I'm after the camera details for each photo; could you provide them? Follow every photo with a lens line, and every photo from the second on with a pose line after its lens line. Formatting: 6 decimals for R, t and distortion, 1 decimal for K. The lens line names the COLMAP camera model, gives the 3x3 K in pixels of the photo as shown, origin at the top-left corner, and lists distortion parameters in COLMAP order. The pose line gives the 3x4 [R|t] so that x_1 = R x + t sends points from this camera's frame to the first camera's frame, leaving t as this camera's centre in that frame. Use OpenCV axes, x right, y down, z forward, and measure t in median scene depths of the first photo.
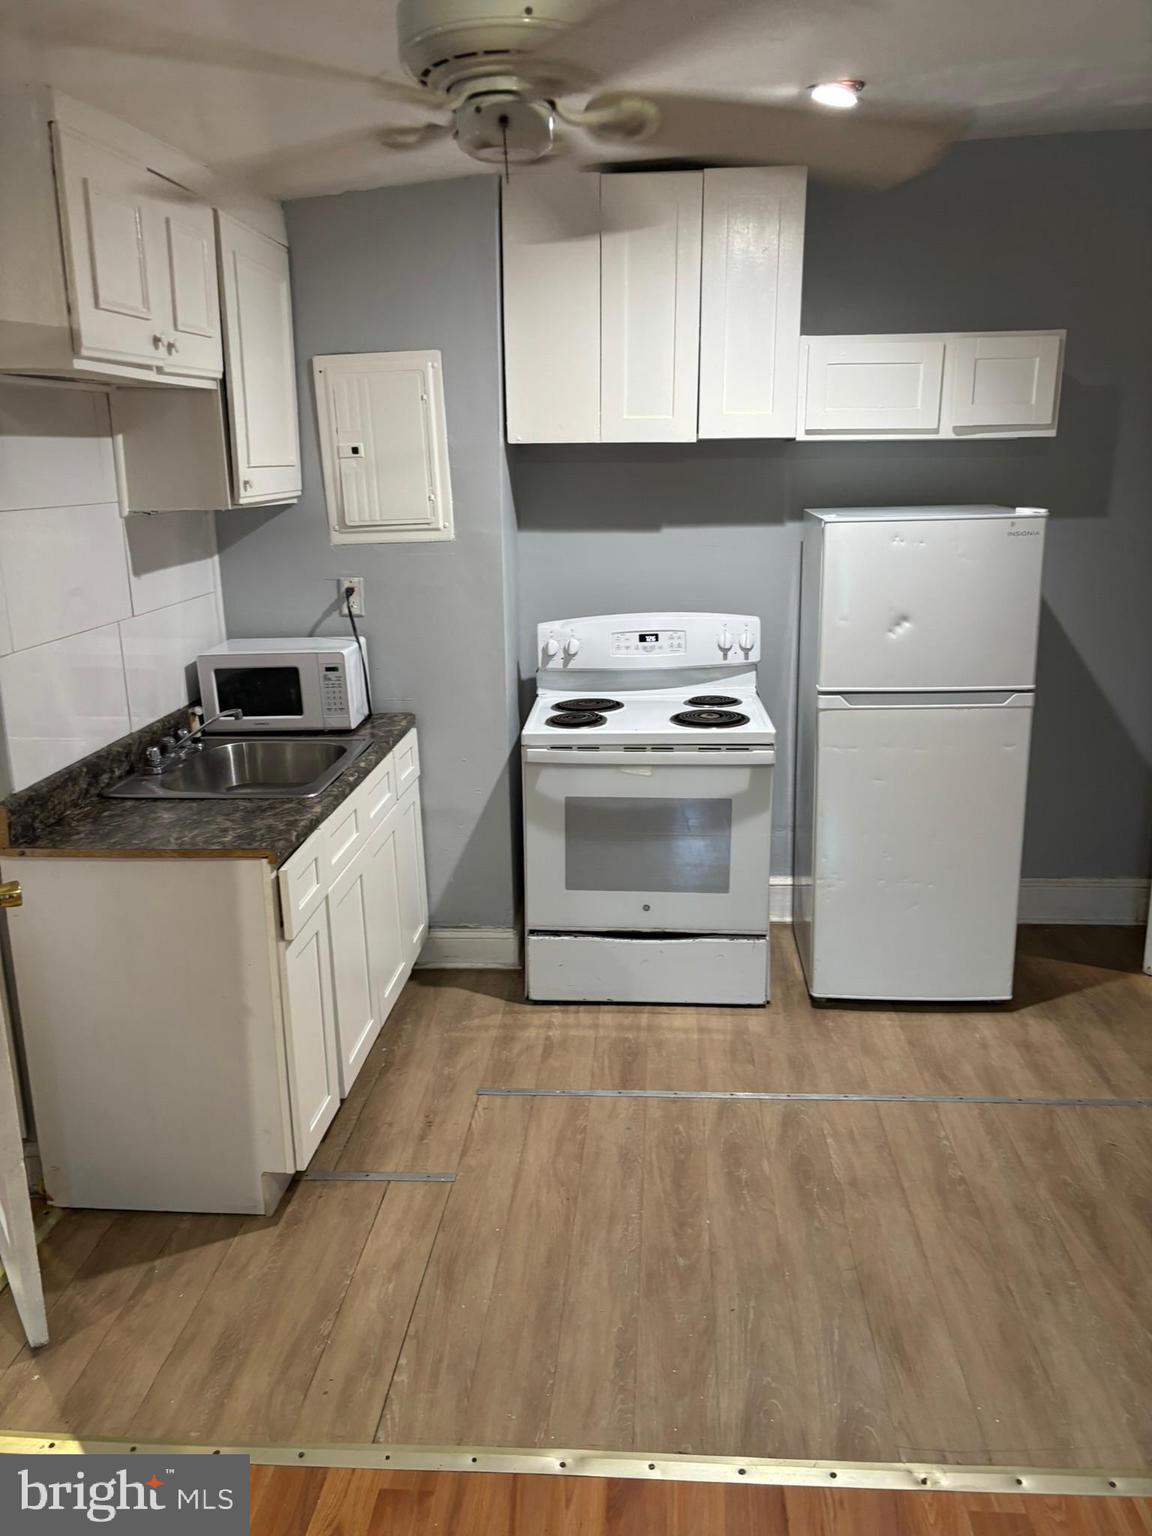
lens RADIAL K [[1161.4, 0, 575.5], [0, 1161.4, 779.6], [0, 0, 1]] dist [0.035402, -0.035559]
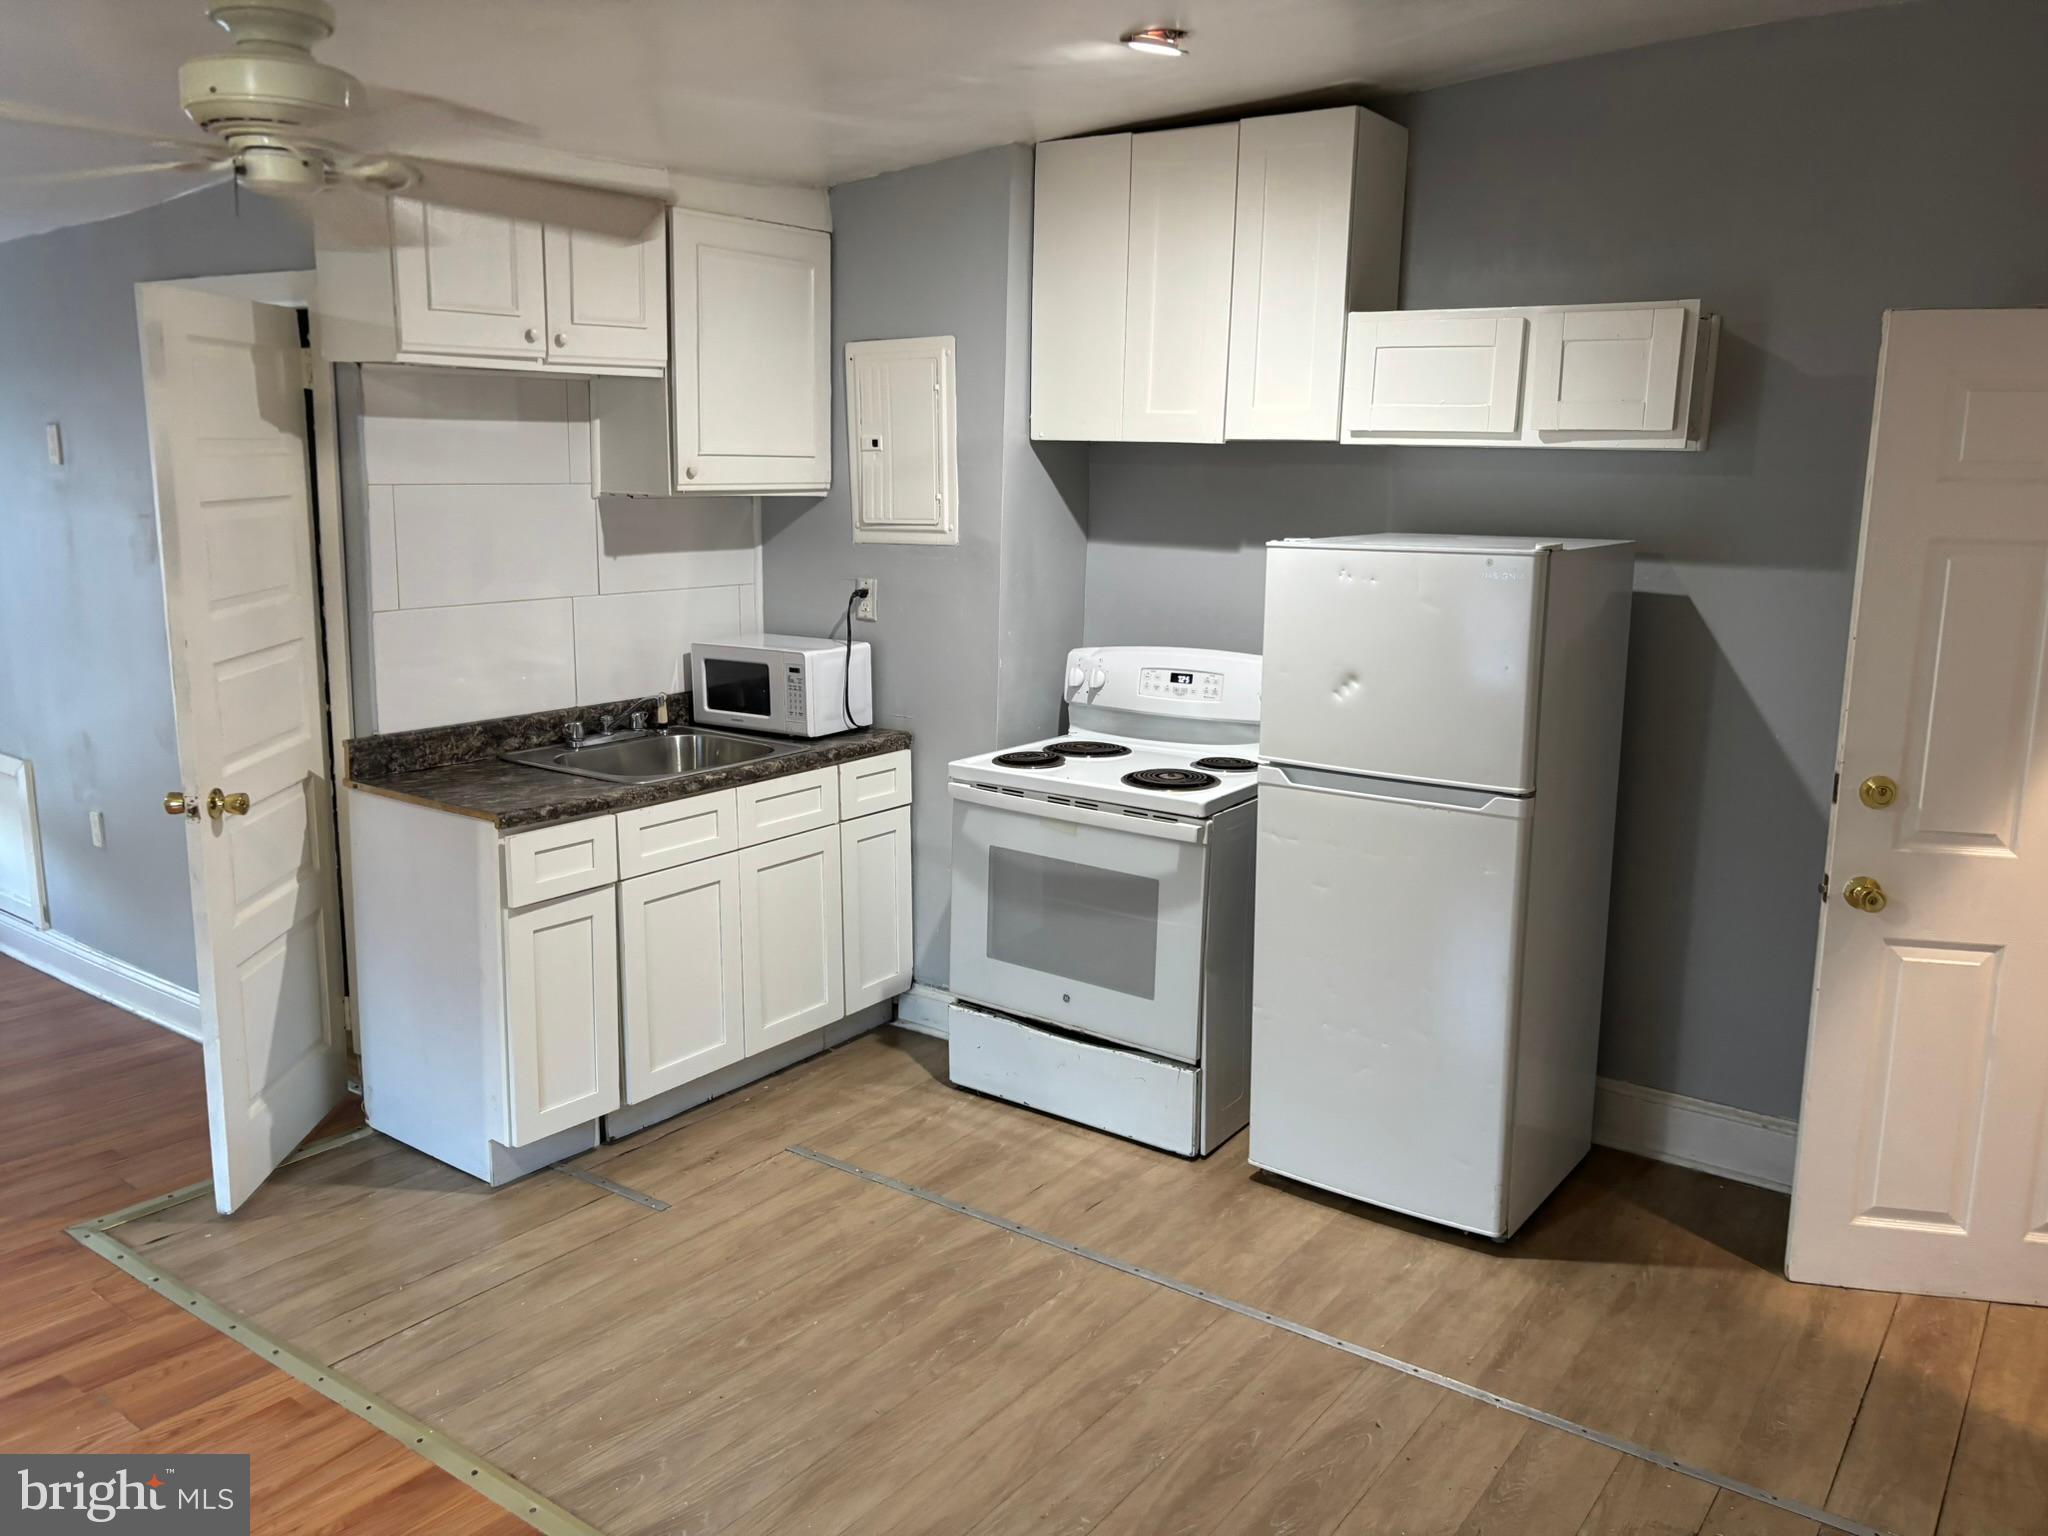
lens RADIAL K [[1554.7, 0, 1027.9], [0, 1554.7, 757.8], [0, 0, 1]] dist [0.045328, -0.060590]
pose [[0.849326, 0.128640, -0.511954, 0.592153], [-0.168784, 0.985118, -0.032478, -0.016589], [0.500157, 0.113995, 0.858399, 0.027985]]
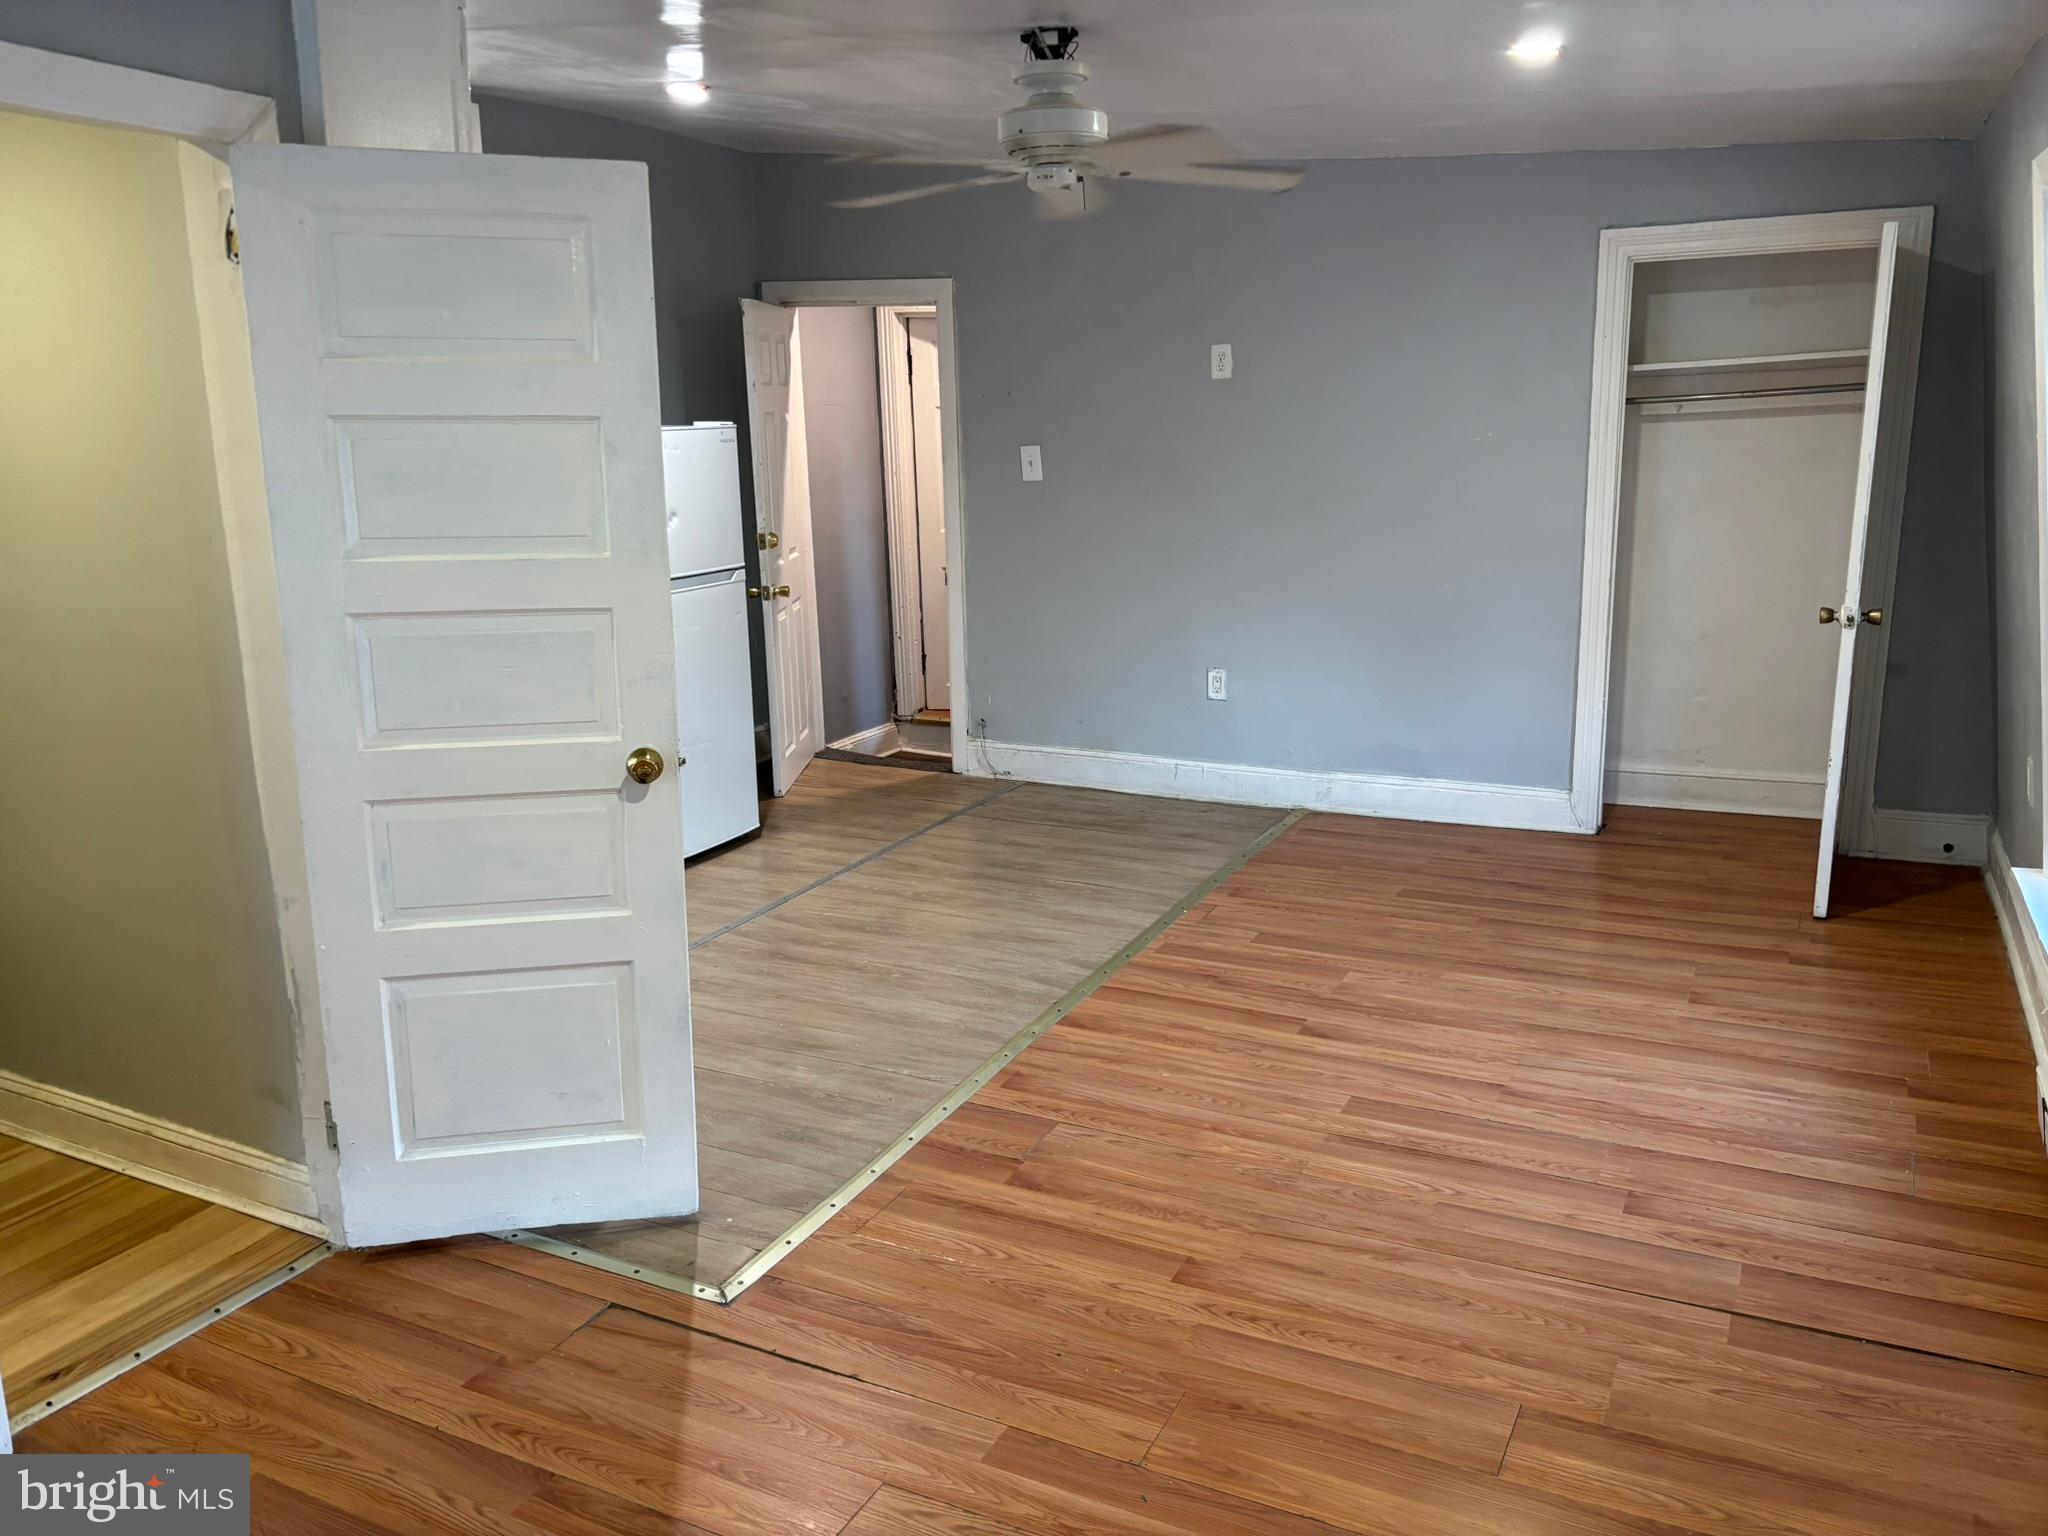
lens RADIAL K [[1548.5, 0, 1019.1], [0, 1548.5, 770.9], [0, 0, 1]] dist [0.035402, -0.035559]
pose [[0.391225, -0.207114, 0.896687, -0.981061], [0.254679, 0.960660, 0.110774, 0.024419], [-0.884354, 0.185030, 0.428582, 0.063015]]
